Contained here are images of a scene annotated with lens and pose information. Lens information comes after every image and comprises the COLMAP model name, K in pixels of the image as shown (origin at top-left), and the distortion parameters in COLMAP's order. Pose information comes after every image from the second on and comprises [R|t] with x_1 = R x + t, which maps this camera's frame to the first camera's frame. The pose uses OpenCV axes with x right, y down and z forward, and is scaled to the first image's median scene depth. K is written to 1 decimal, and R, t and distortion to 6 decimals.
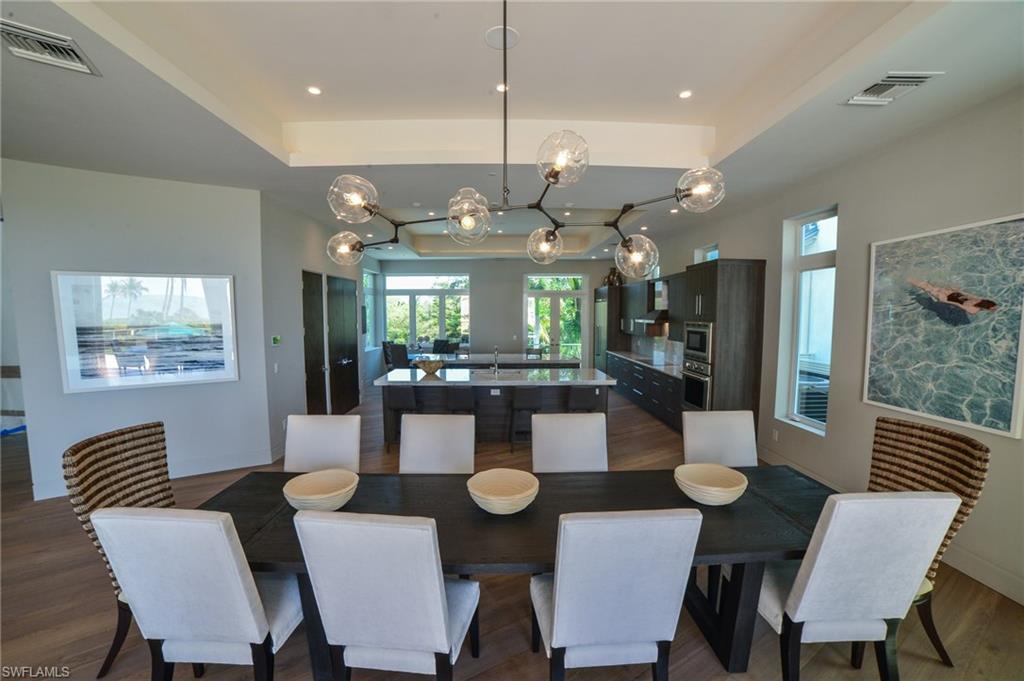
lens RADIAL K [[414.0, 0, 511.0], [0, 414.0, 336.4], [0, 0, 1]] dist [-0.000537, 0.000092]
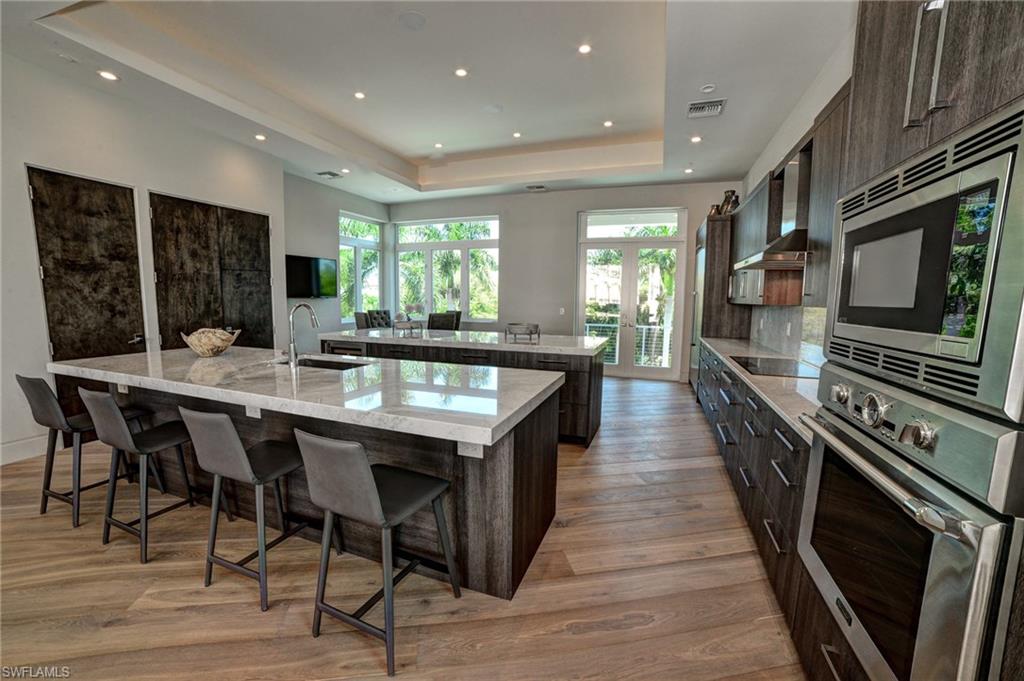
lens RADIAL K [[408.0, 0, 522.5], [0, 408.0, 340.8], [0, 0, 1]] dist [0.000652, -0.012207]
pose [[0.935501, 0.046293, -0.350279, 0.201356], [-0.030163, 0.998224, 0.051368, 0.019947], [0.352035, -0.037489, 0.935236, 0.432877]]
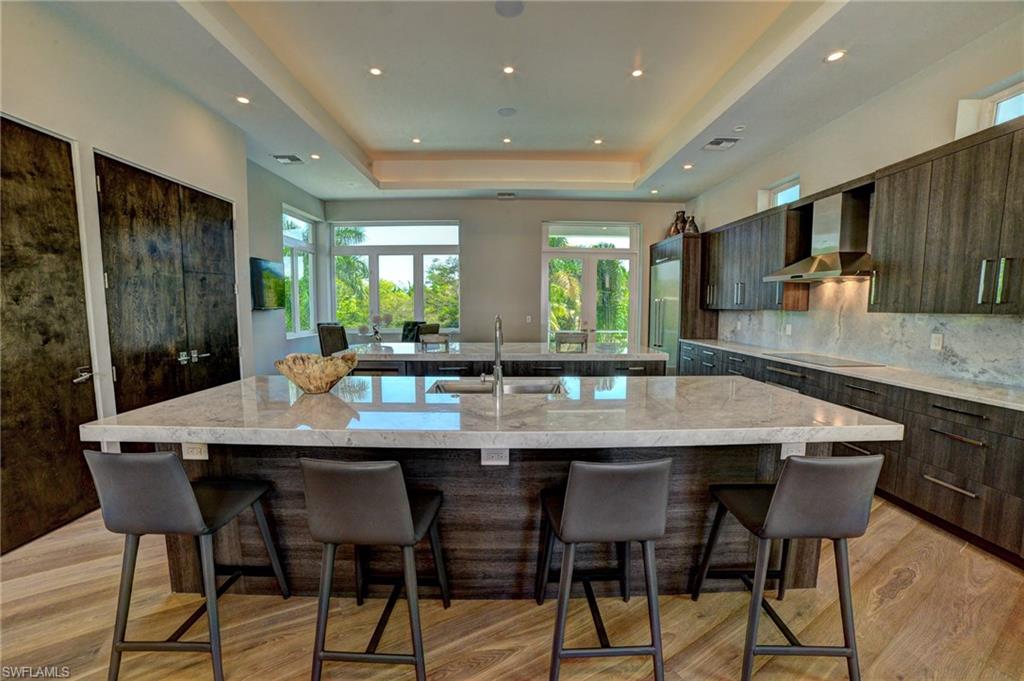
lens RADIAL K [[396.3, 0, 512.0], [0, 396.3, 340.5], [0, 0, 1]] dist [-0.000584, 0.000074]
pose [[0.999928, -0.000730, -0.011978, -0.012662], [0.001066, 0.999607, 0.028015, 0.021150], [0.011953, -0.028026, 0.999536, 0.422439]]
